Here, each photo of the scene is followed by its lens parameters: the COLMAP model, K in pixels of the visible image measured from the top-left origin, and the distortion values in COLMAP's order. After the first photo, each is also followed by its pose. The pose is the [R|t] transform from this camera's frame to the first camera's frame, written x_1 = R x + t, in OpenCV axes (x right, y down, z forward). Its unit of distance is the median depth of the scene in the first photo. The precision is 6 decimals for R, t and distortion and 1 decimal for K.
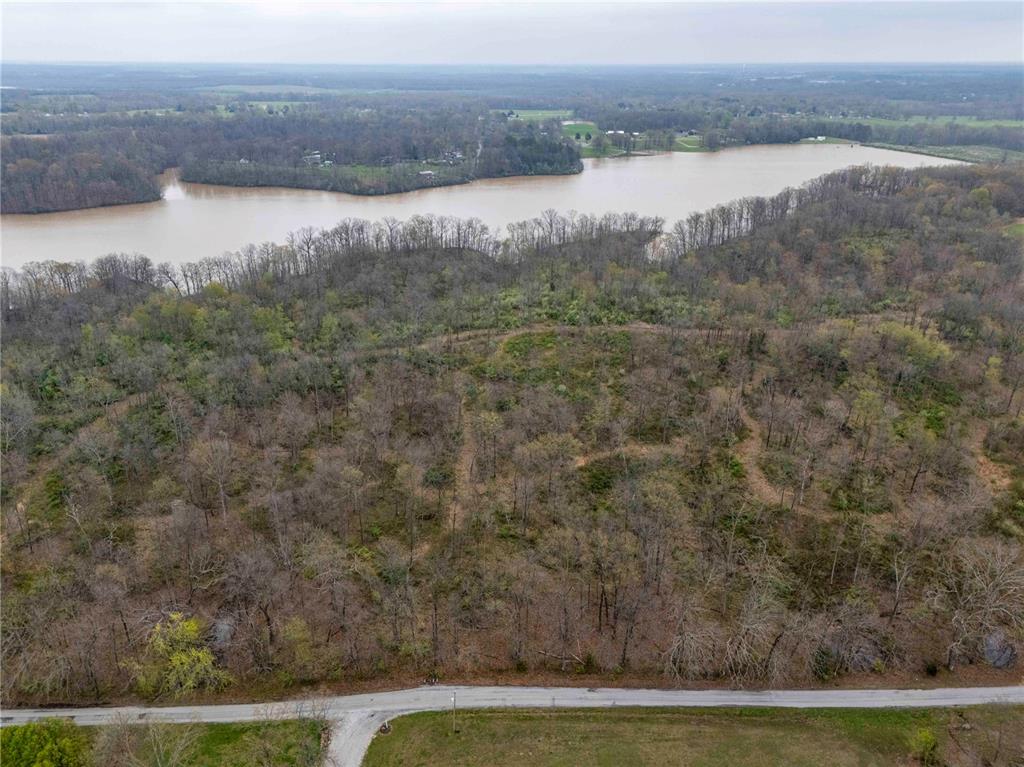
lens RADIAL K [[753.5, 0, 515.2], [0, 753.5, 377.5], [0, 0, 1]] dist [0.075735, -0.063924]
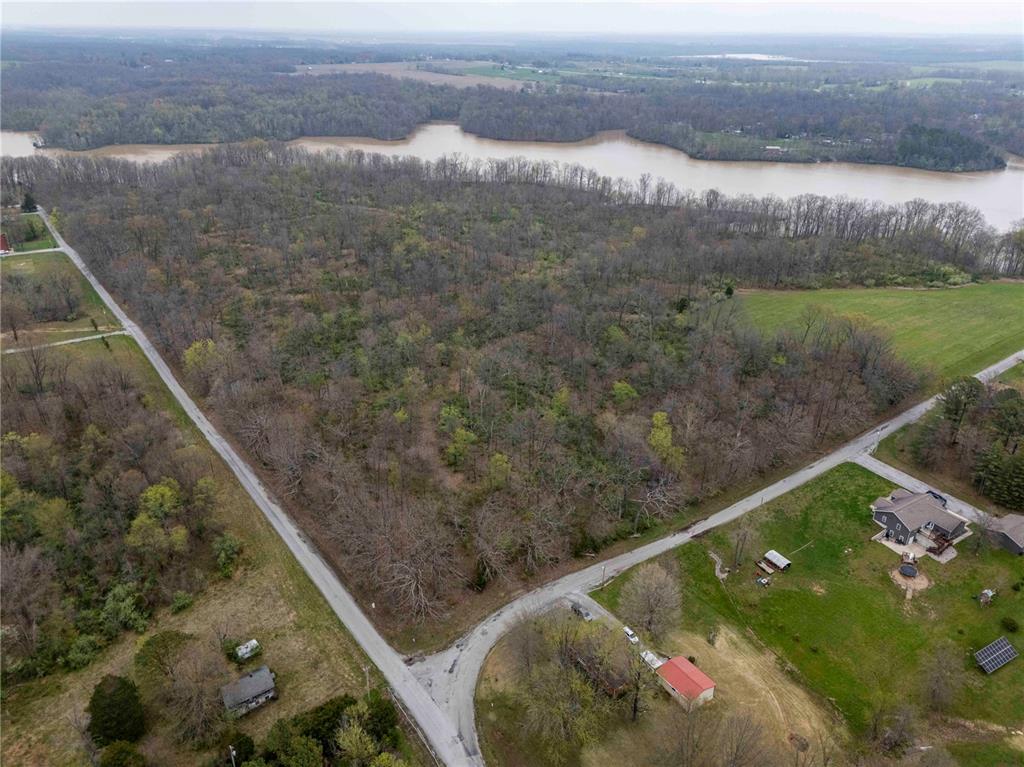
lens RADIAL K [[753.5, 0, 515.2], [0, 753.5, 377.5], [0, 0, 1]] dist [0.075735, -0.063924]
pose [[0.564907, 0.350387, -0.747066, 0.532281], [-0.327054, 0.926291, 0.187139, -0.045135], [0.757572, 0.138615, 0.637864, 0.067356]]
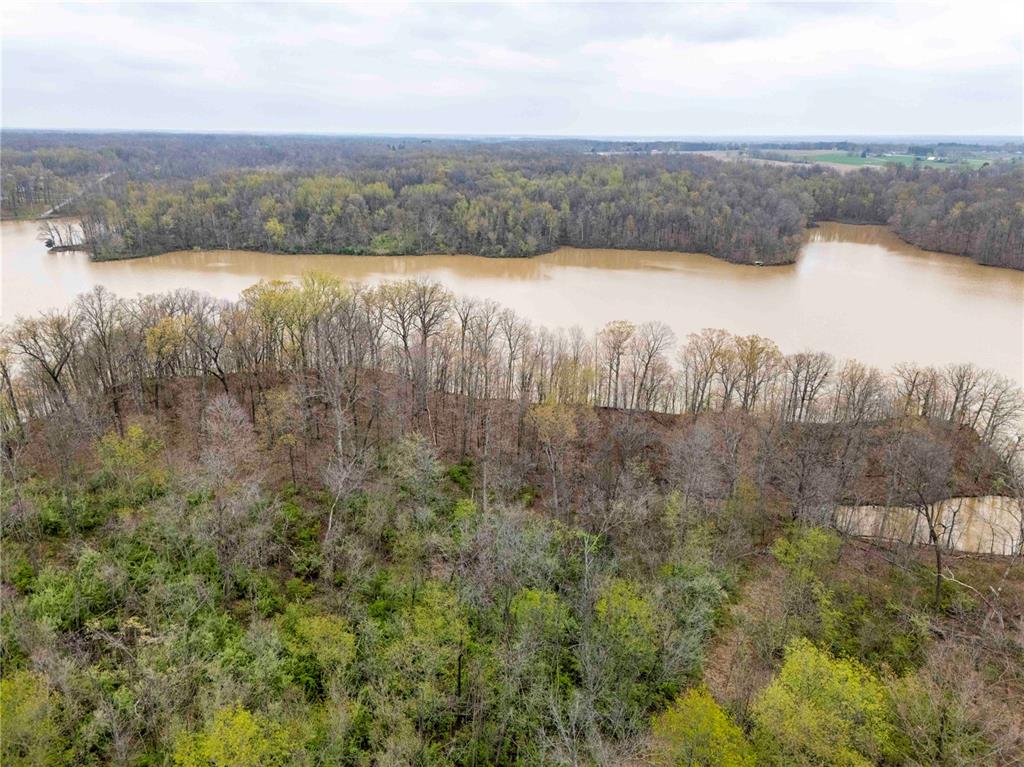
lens RADIAL K [[753.5, 0, 515.2], [0, 753.5, 377.5], [0, 0, 1]] dist [0.075735, -0.063924]
pose [[0.243247, 0.301863, -0.921797, -0.093487], [-0.383904, 0.902698, 0.194303, -0.068932], [0.890757, 0.306618, 0.335465, 0.314884]]
